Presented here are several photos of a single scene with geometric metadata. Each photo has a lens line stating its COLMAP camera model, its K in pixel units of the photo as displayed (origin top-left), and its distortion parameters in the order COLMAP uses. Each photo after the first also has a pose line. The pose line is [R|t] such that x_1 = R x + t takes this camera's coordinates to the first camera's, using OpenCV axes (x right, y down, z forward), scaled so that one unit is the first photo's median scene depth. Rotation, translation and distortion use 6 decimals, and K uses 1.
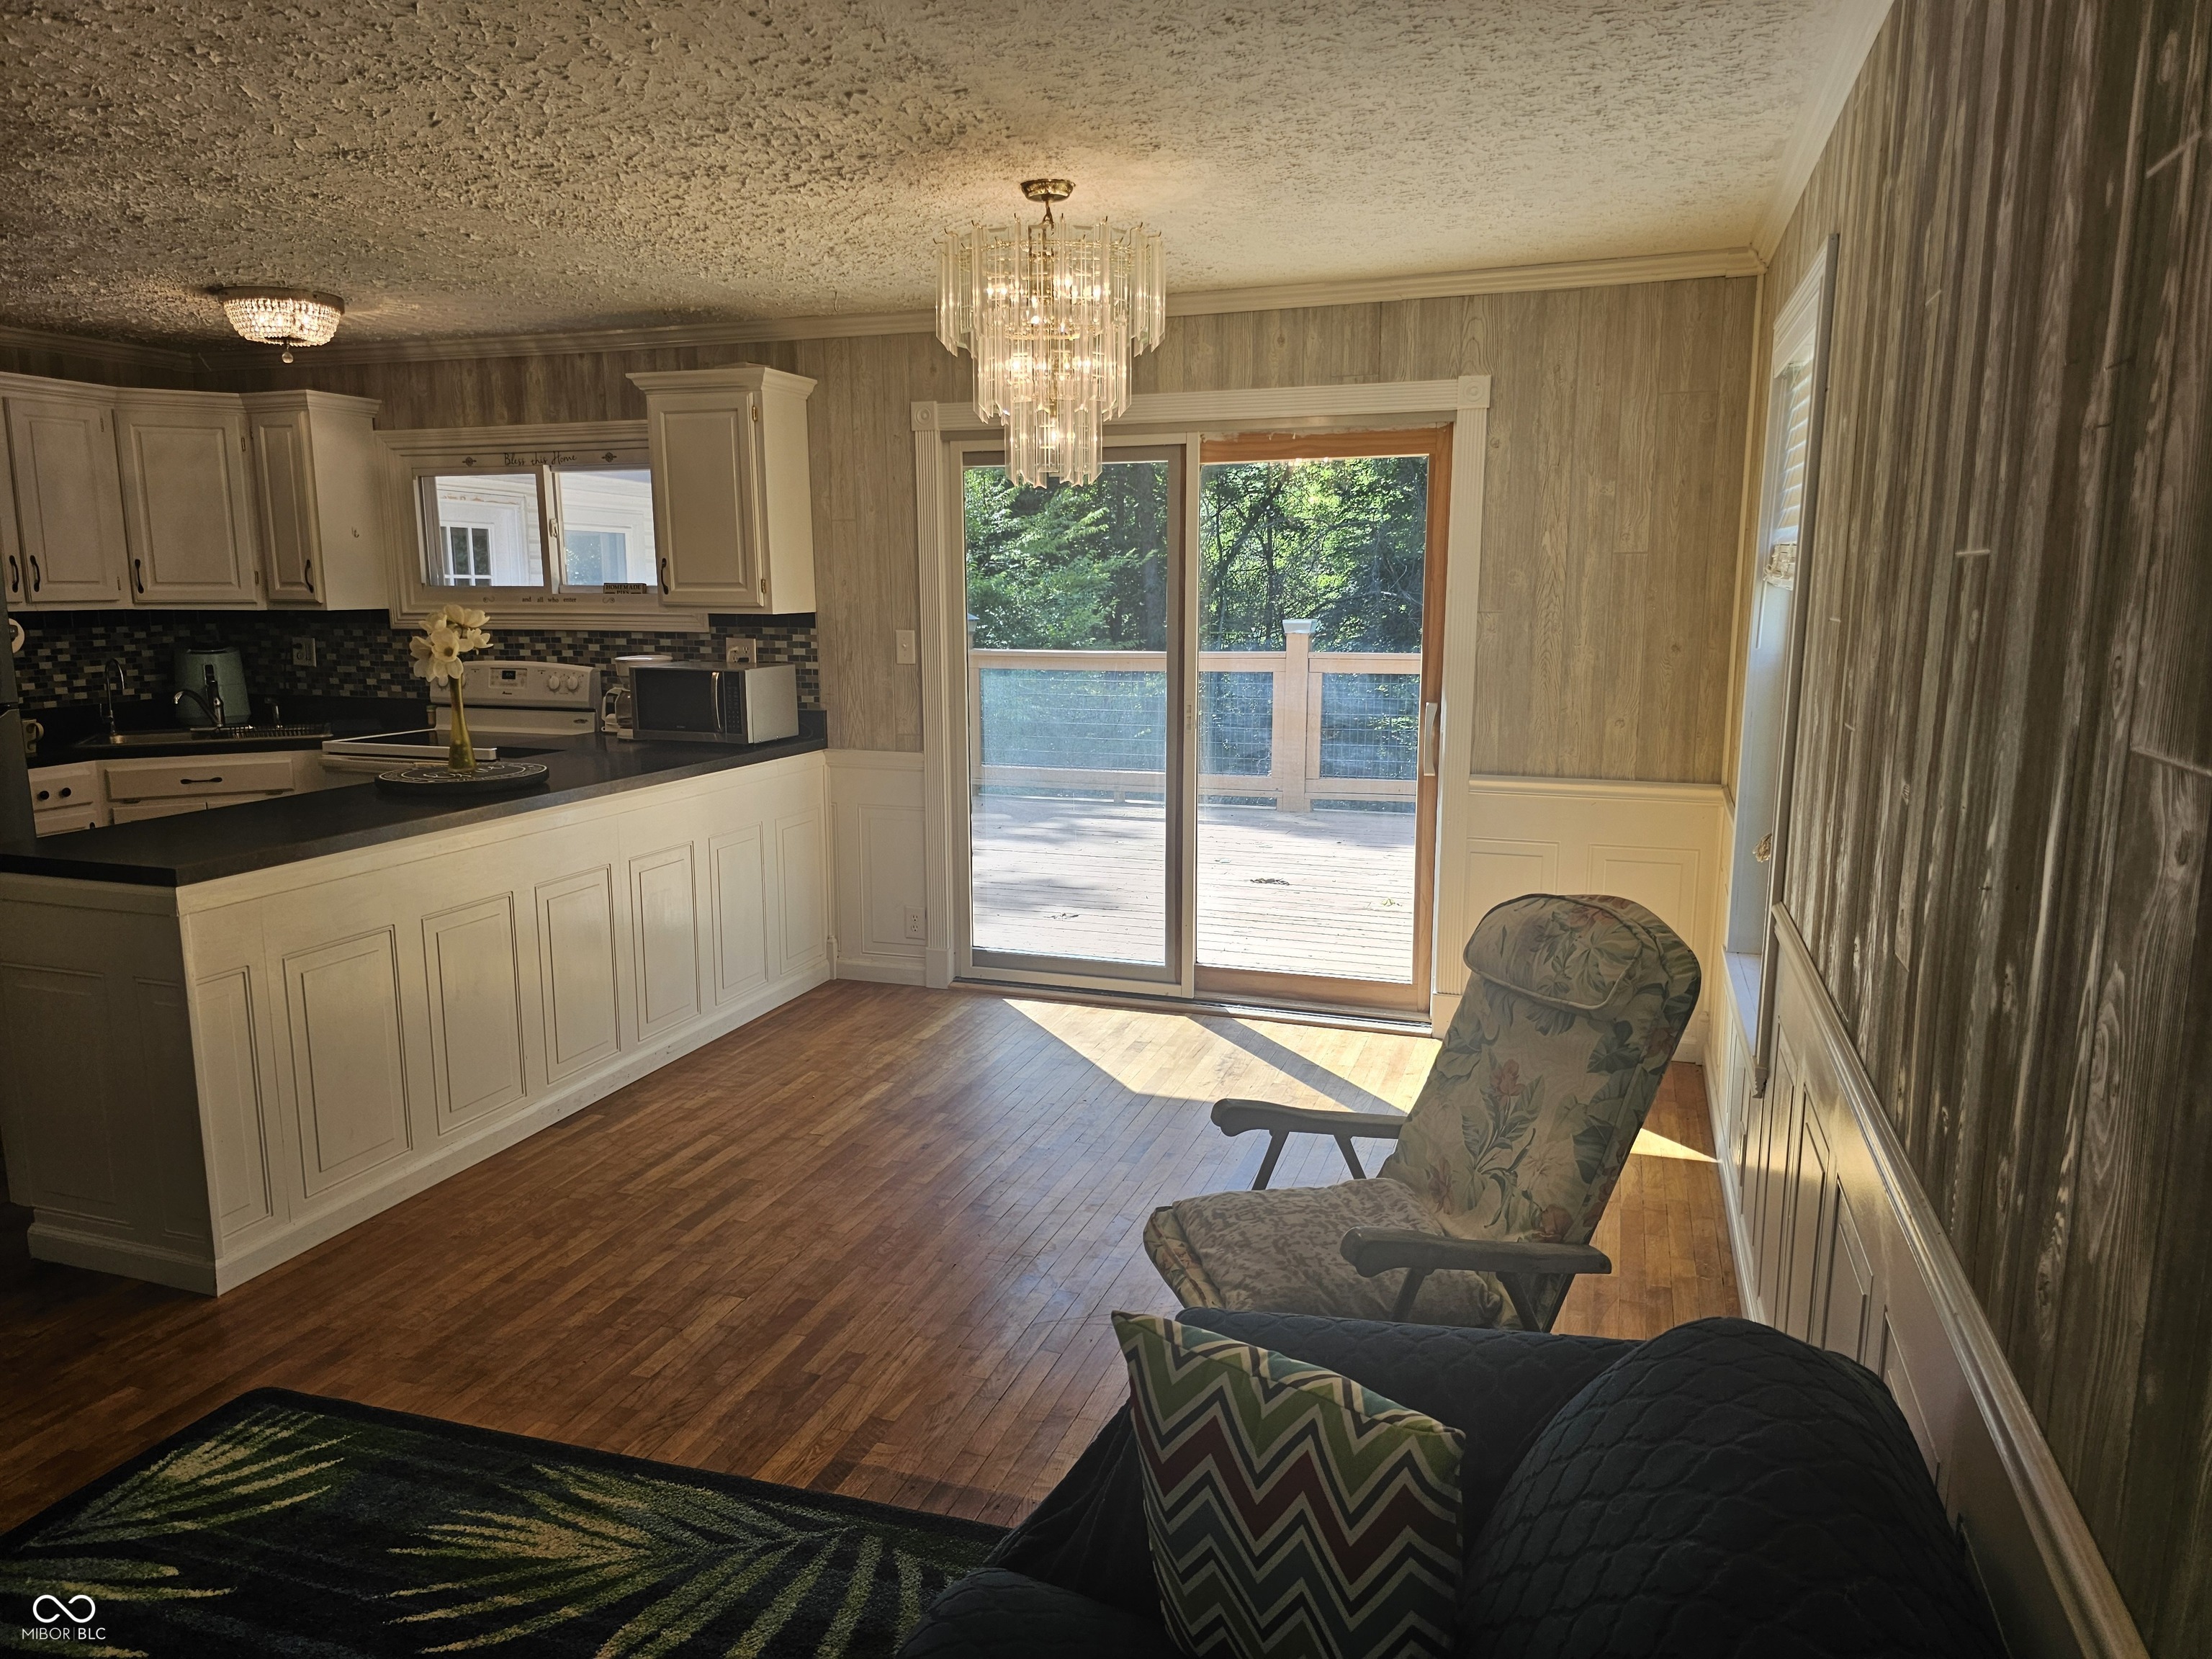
lens RADIAL K [[1451.0, 0, 1090.0], [0, 1451.0, 830.5], [0, 0, 1]] dist [0.064103, -0.070321]
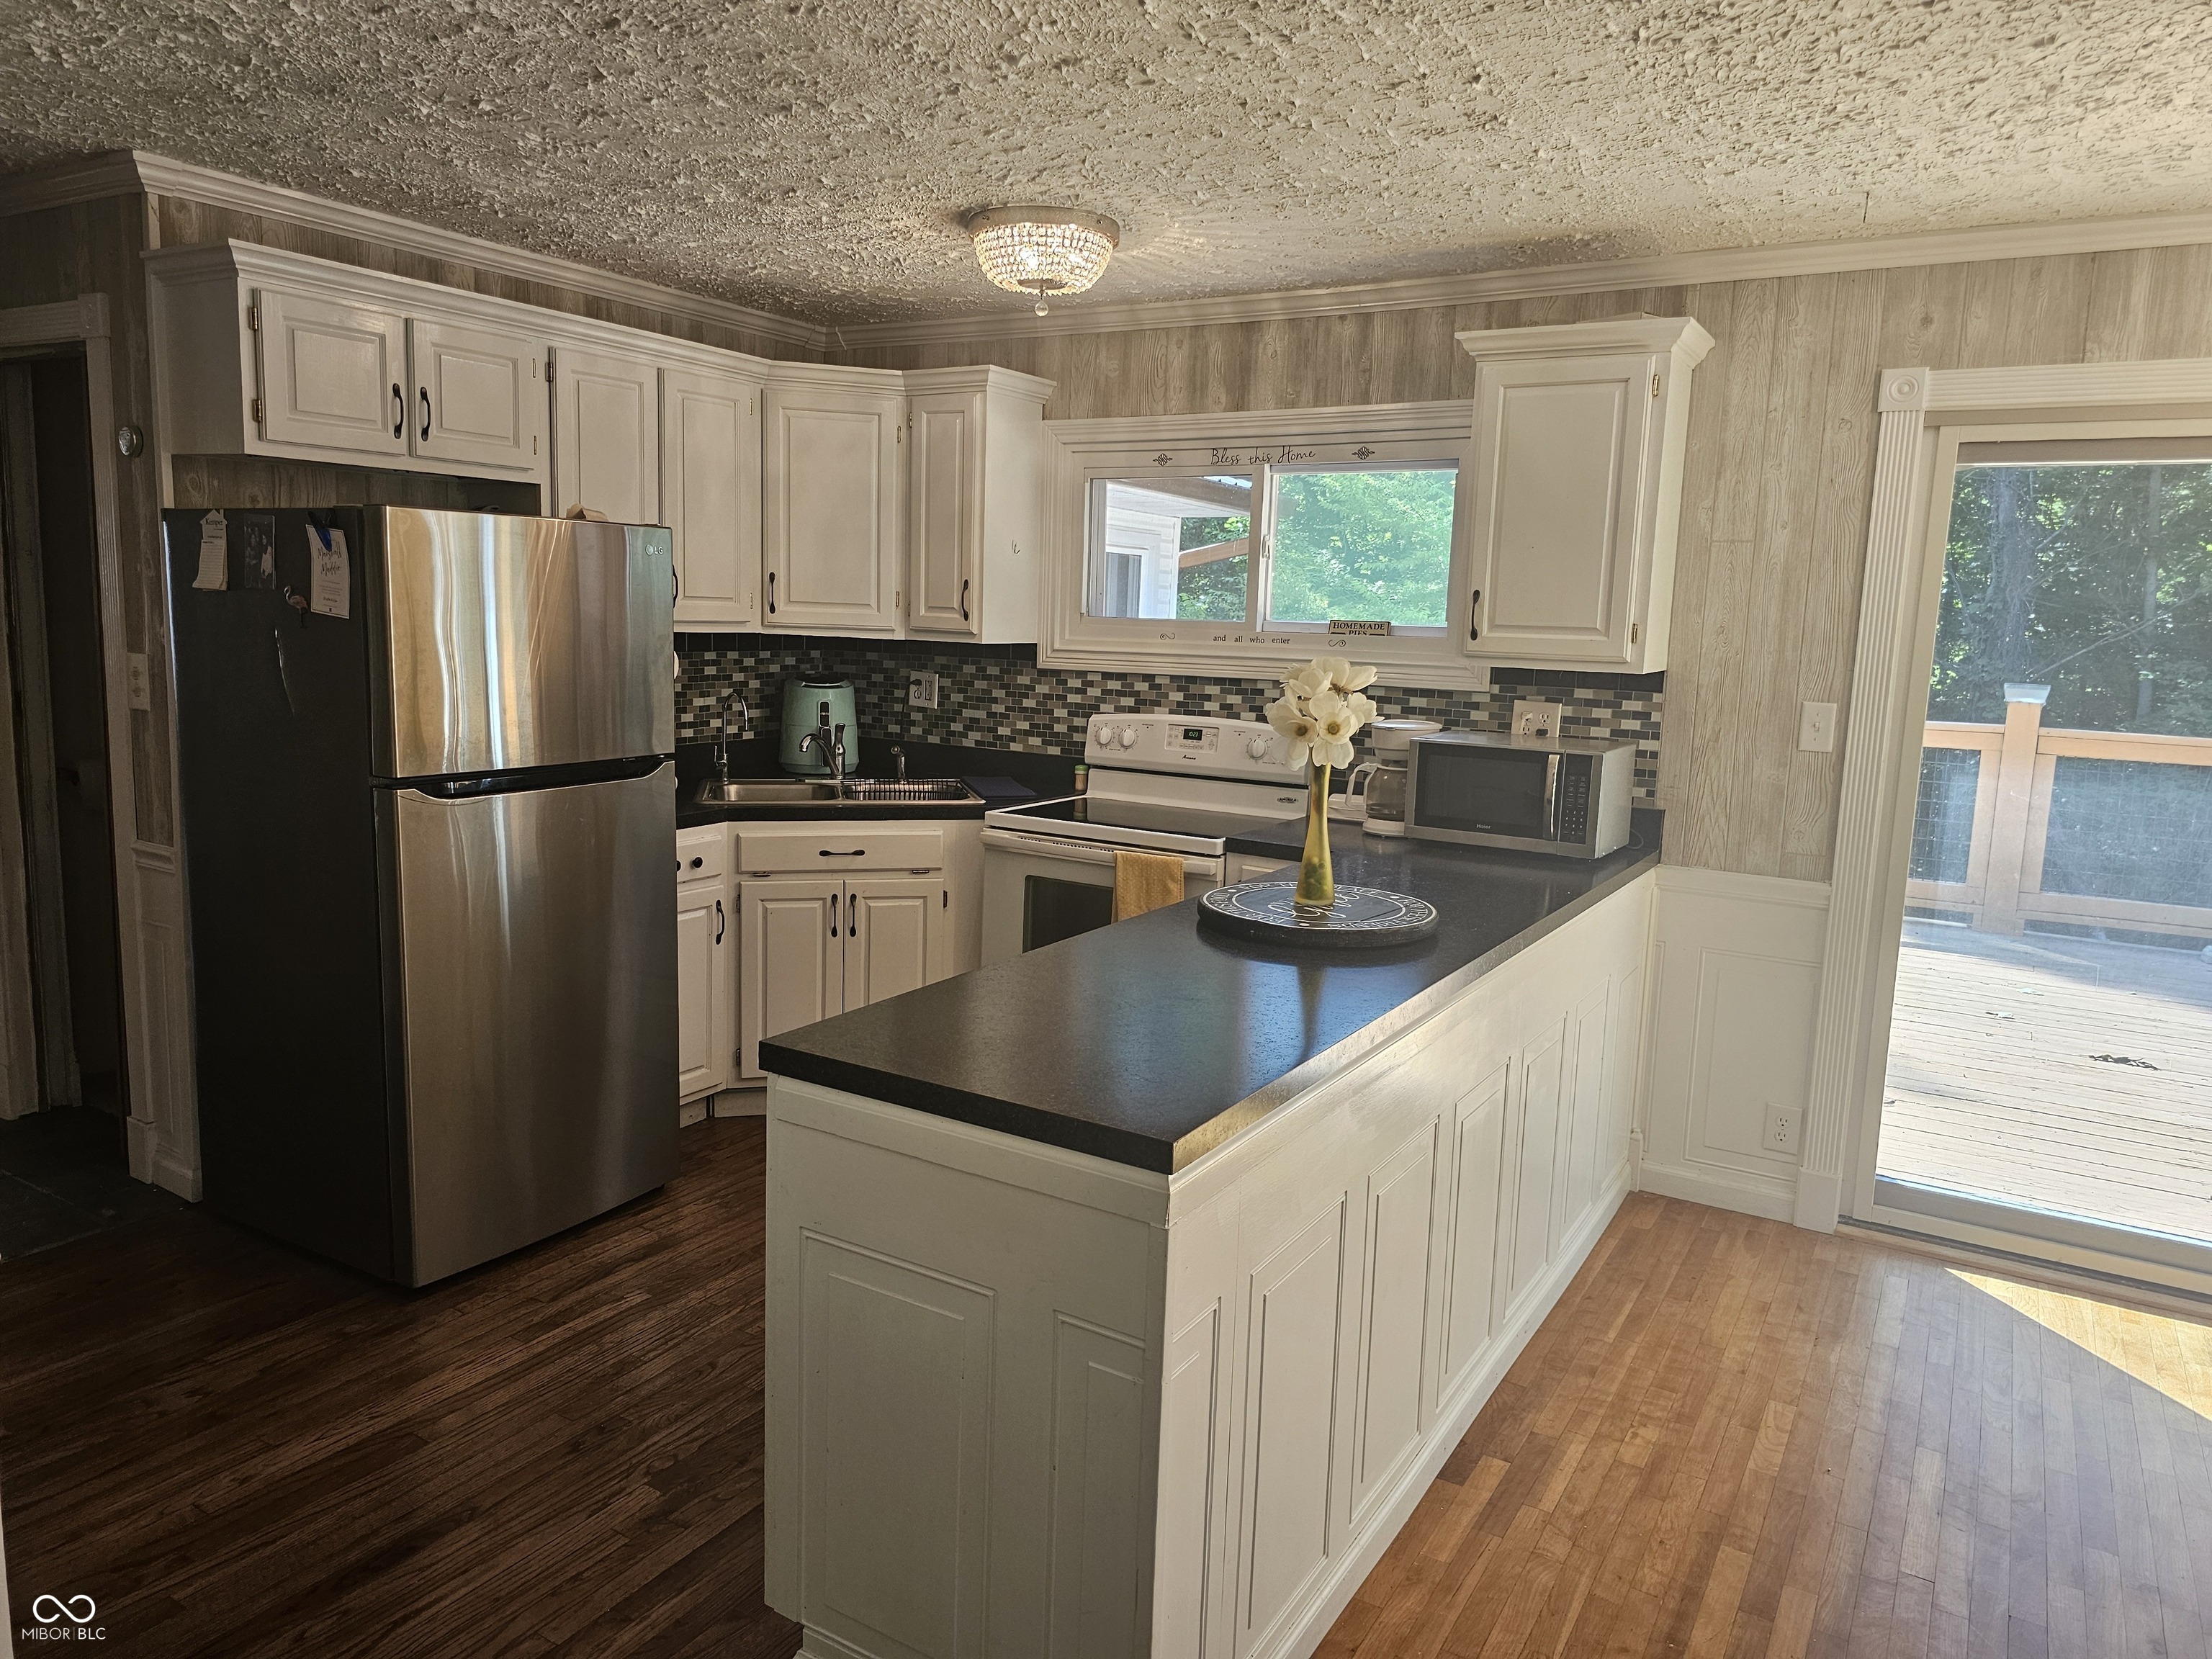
lens RADIAL K [[1455.0, 0, 1089.0], [0, 1455.0, 829.0], [0, 0, 1]] dist [0.056356, -0.057654]
pose [[0.975055, 0.065961, -0.211936, -0.284643], [-0.070466, 0.997419, -0.013764, -0.041966], [0.210481, 0.028354, 0.977187, 0.238618]]
